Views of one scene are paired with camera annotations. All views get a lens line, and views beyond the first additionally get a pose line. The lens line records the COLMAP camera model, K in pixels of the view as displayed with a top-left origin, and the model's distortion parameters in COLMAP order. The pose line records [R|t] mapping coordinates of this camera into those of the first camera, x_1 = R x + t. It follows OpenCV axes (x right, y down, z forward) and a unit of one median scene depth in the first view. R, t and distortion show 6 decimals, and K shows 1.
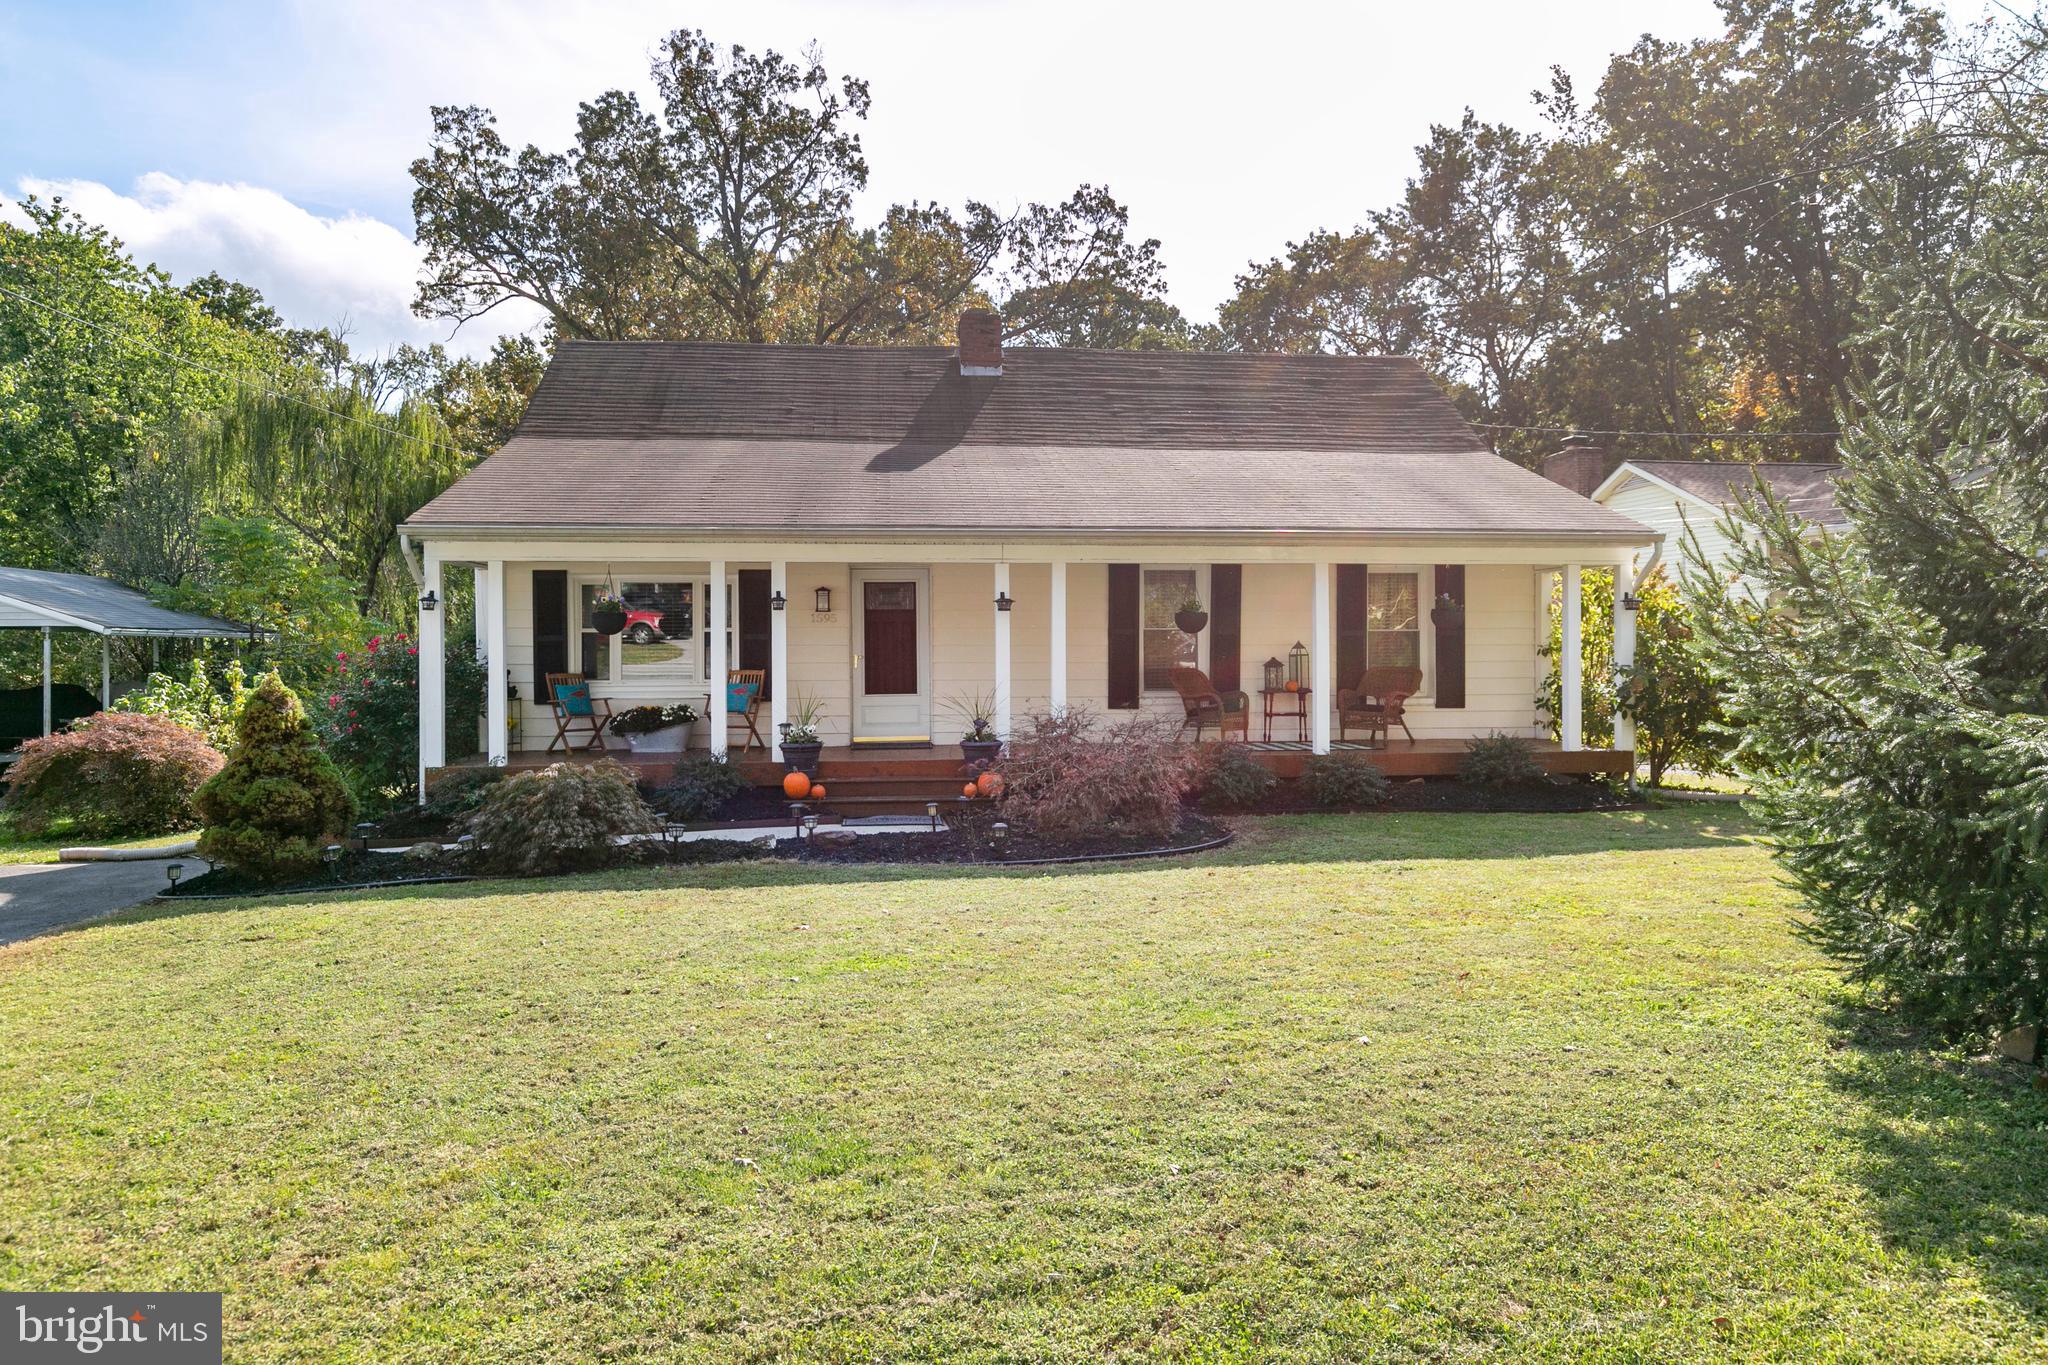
lens RADIAL K [[1259.7, 0, 1038.9], [0, 1259.7, 645.1], [0, 0, 1]] dist [0.004958, -0.001693]
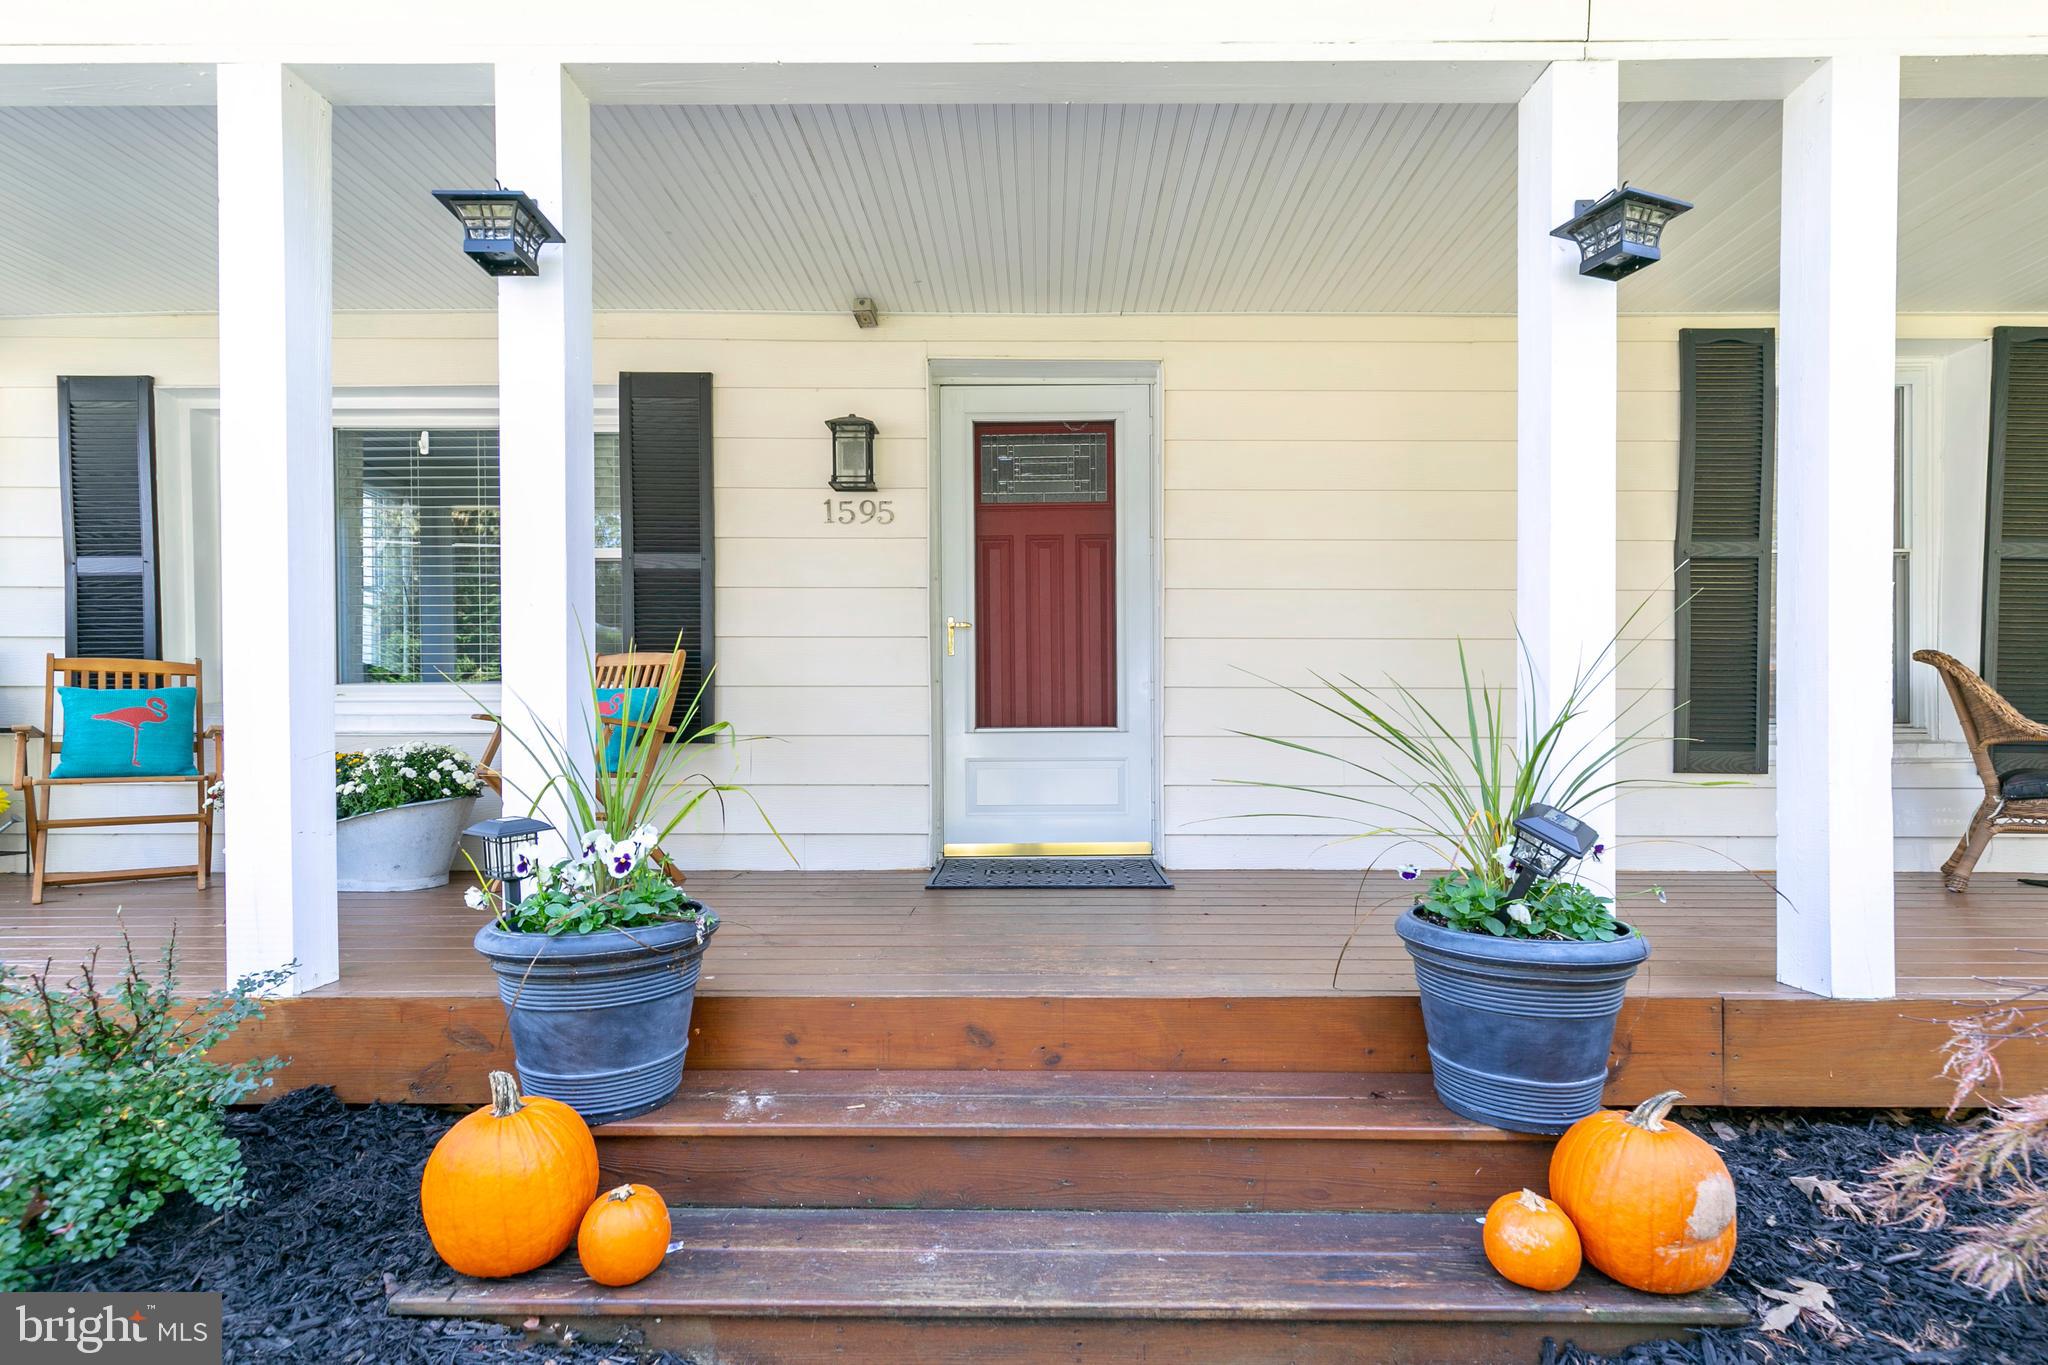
lens RADIAL K [[961.1, 0, 1030.5], [0, 961.1, 742.8], [0, 0, 1]] dist [0.002055, 0.000371]
pose [[0.992302, 0.003355, -0.123800, -0.087639], [-0.002952, 0.999990, 0.003438, 0.042108], [0.123810, -0.003046, 0.992301, 0.725976]]
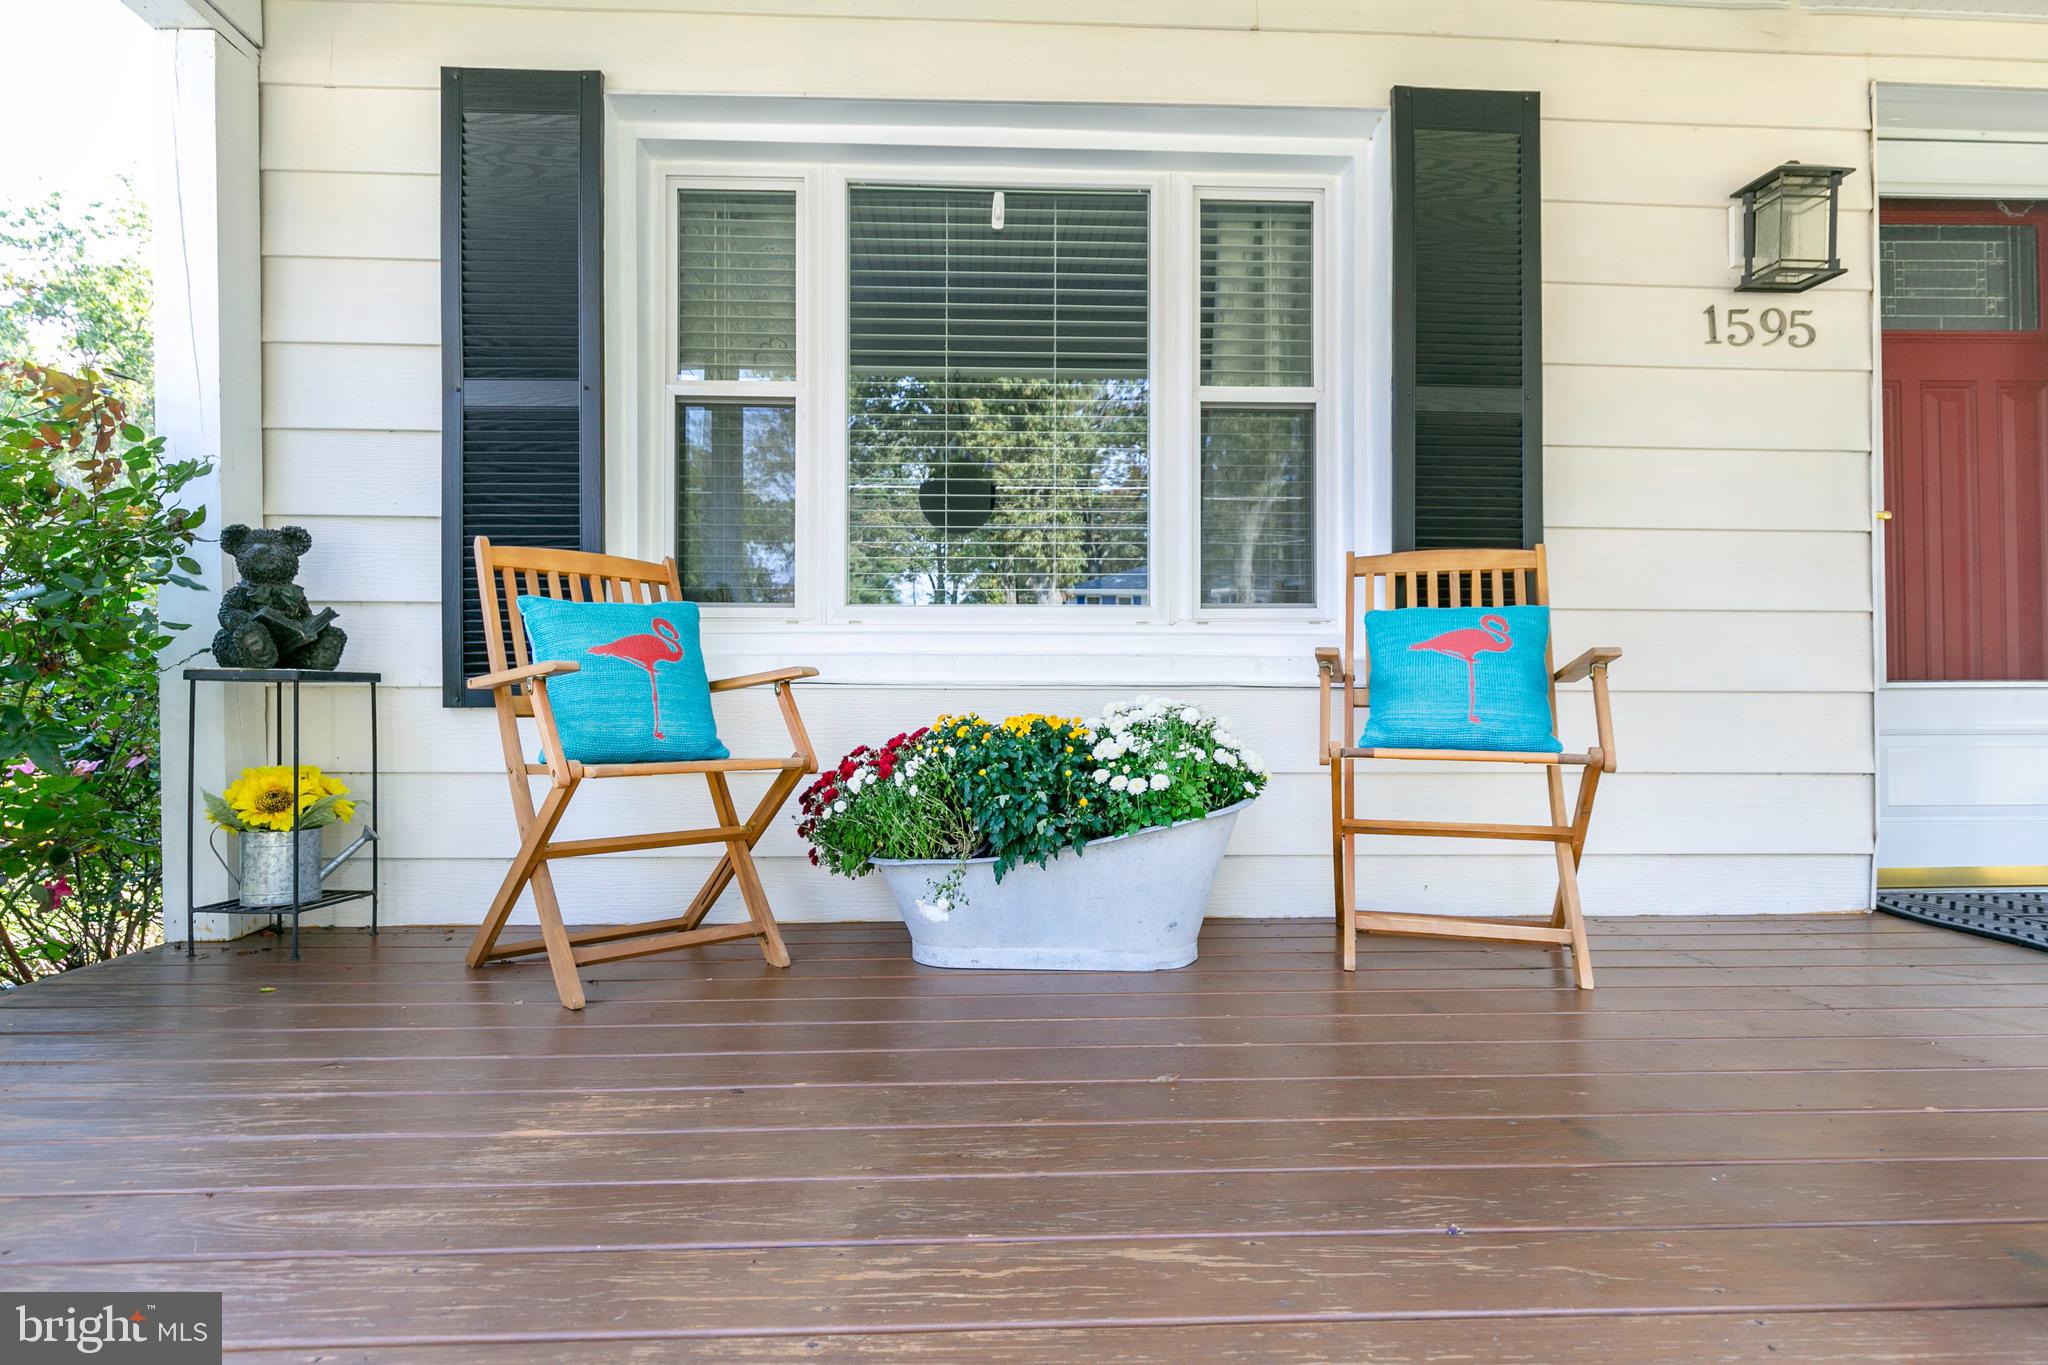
lens RADIAL K [[1052.6, 0, 996.6], [0, 1052.6, 695.7], [0, 0, 1]] dist [-0.000631, -0.000345]
pose [[0.996696, 0.004537, -0.081101, -0.281888], [-0.005653, 0.999892, -0.013537, 0.044977], [0.081031, 0.013950, 0.996614, 0.796588]]
